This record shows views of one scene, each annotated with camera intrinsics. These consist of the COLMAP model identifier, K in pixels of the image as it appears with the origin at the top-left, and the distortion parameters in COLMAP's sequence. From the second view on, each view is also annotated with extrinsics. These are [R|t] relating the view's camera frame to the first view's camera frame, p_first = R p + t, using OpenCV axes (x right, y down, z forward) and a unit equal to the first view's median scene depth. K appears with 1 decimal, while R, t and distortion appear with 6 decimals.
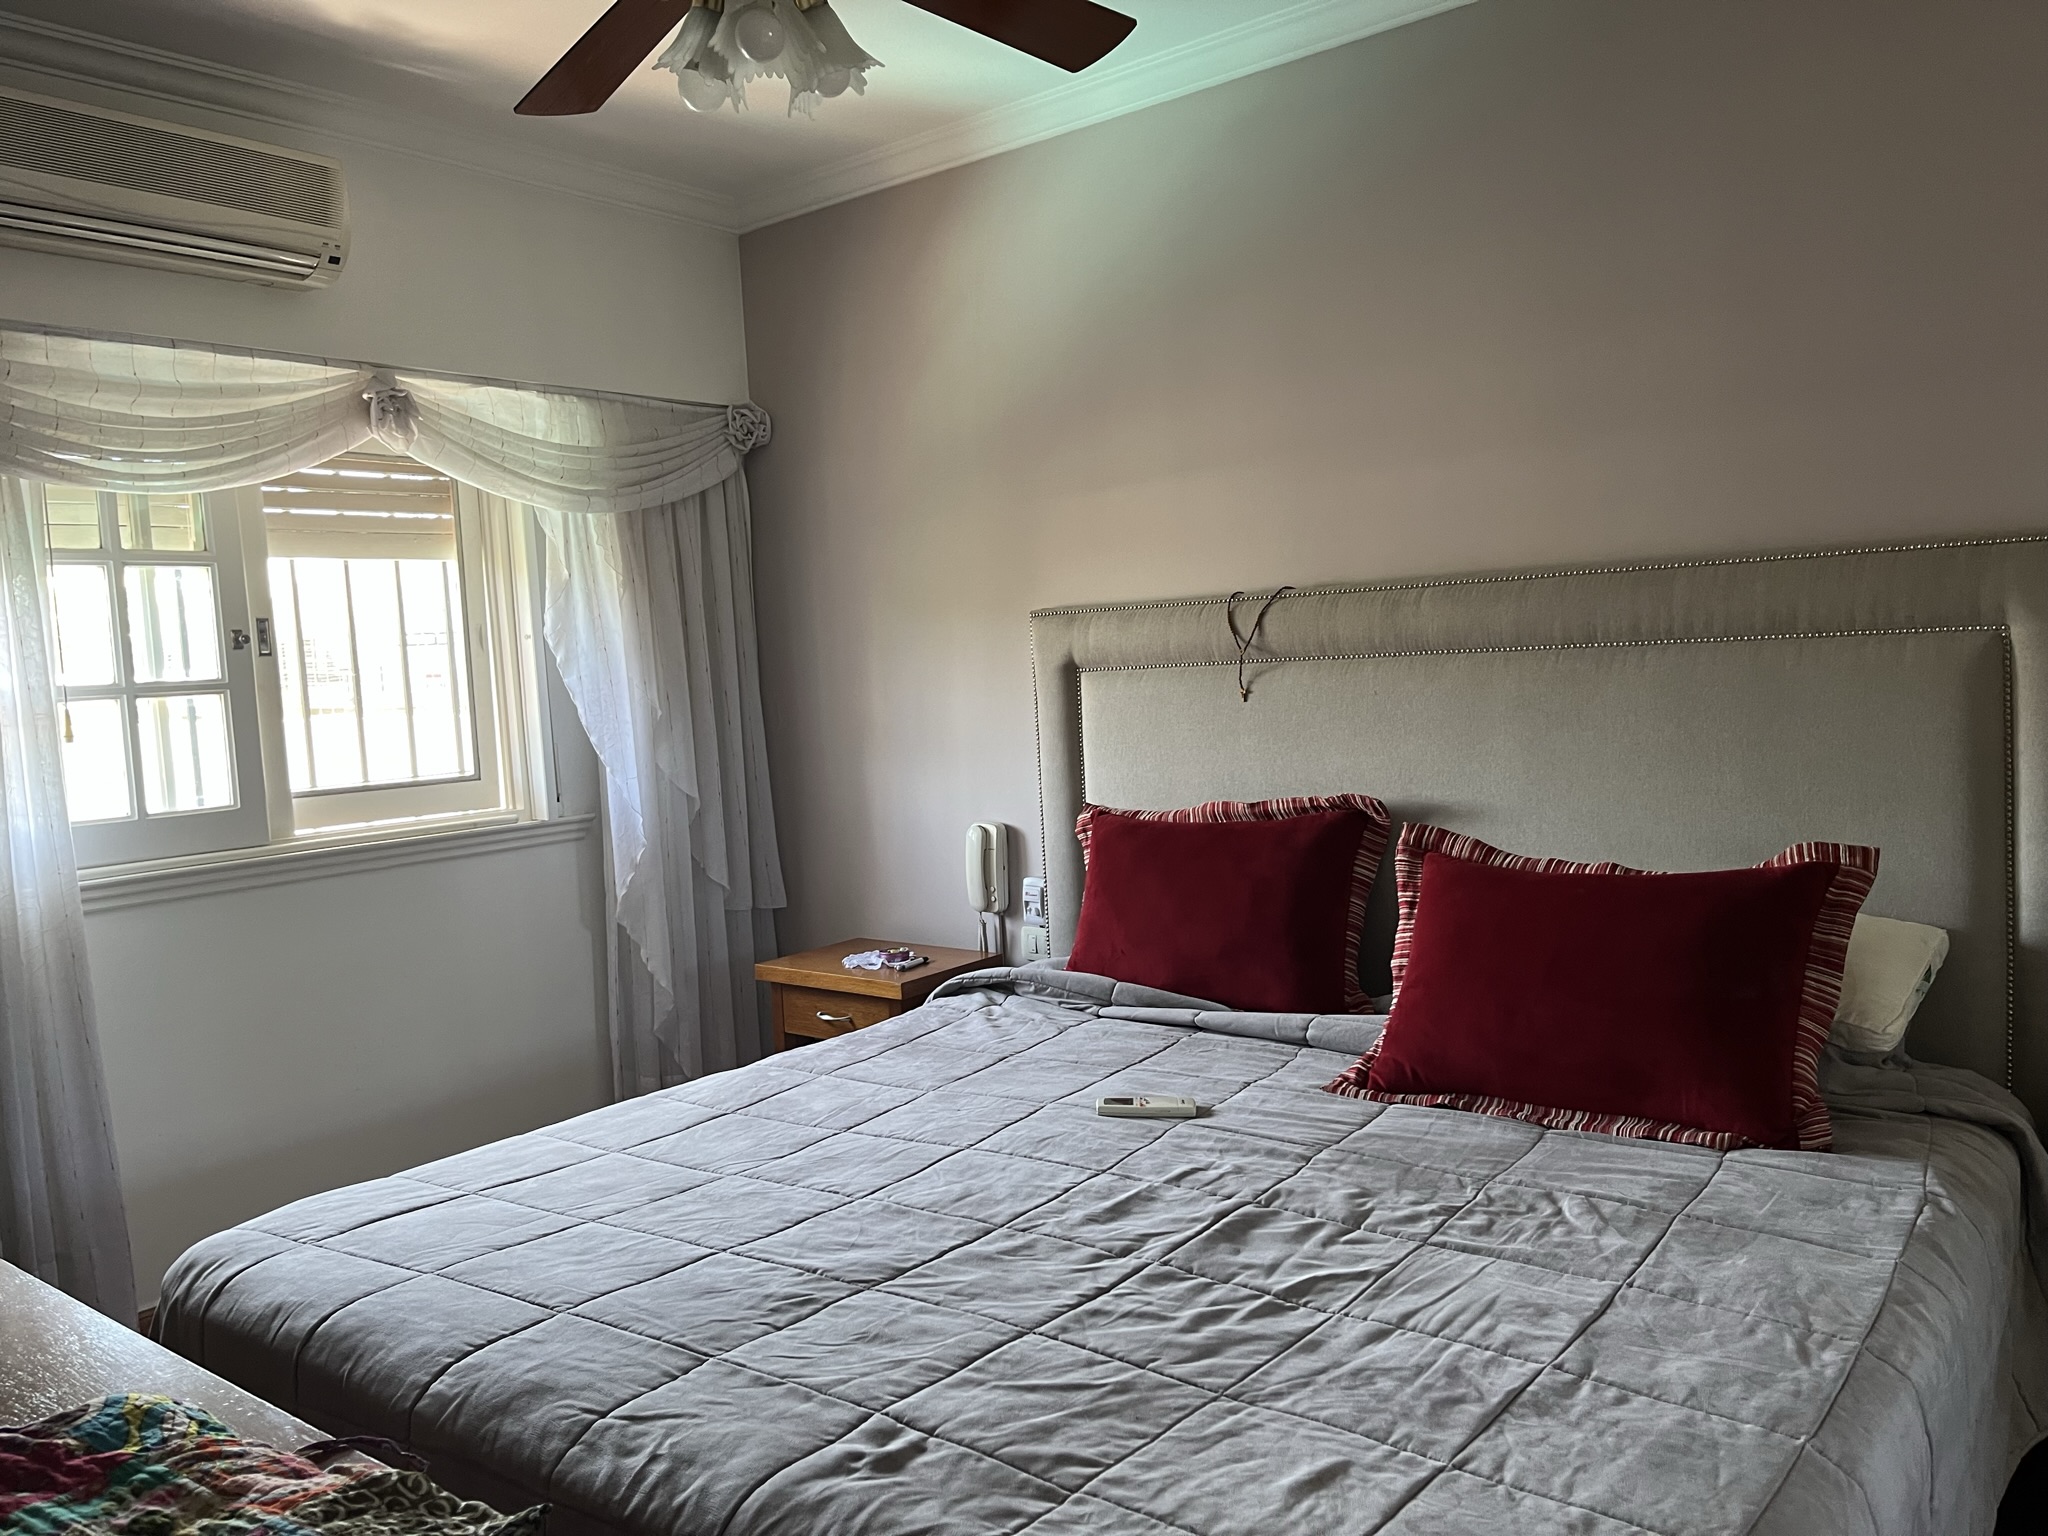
lens RADIAL K [[1565.6, 0, 1037.9], [0, 1565.6, 787.1], [0, 0, 1]] dist [0.060492, -0.072884]
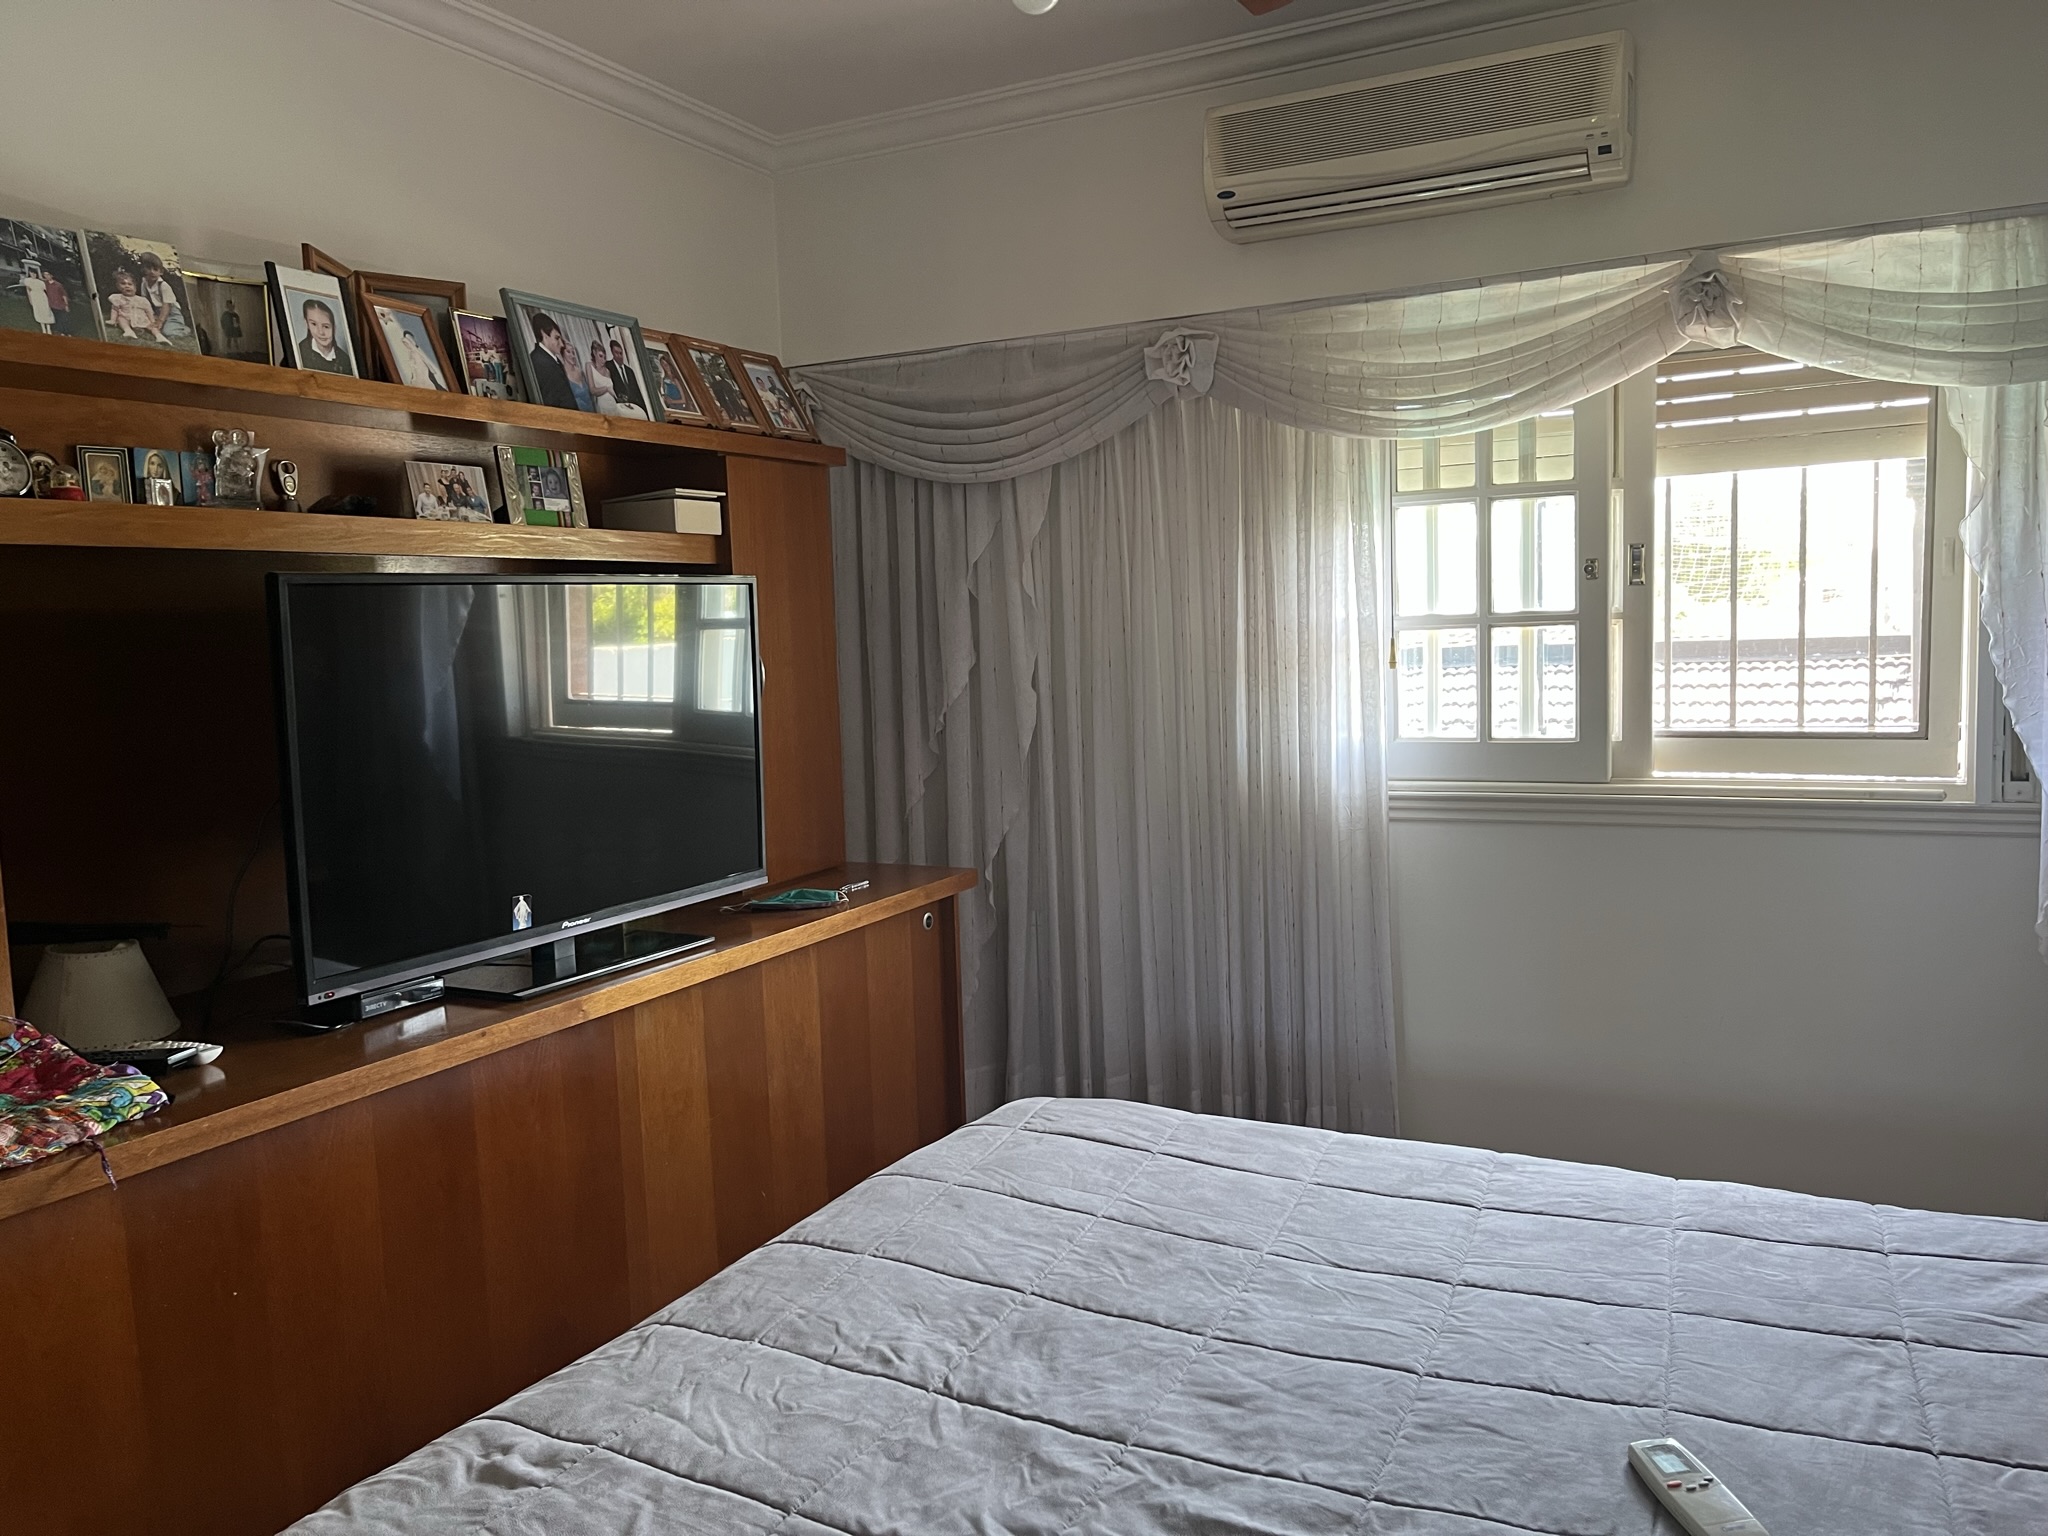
lens RADIAL K [[1565.6, 0, 1035.0], [0, 1565.6, 753.2], [0, 0, 1]] dist [0.060492, -0.072884]
pose [[0.175856, 0.122473, -0.976768, 0.405165], [-0.059271, 0.991748, 0.113680, -0.073671], [0.982630, 0.037902, 0.181664, 0.513898]]
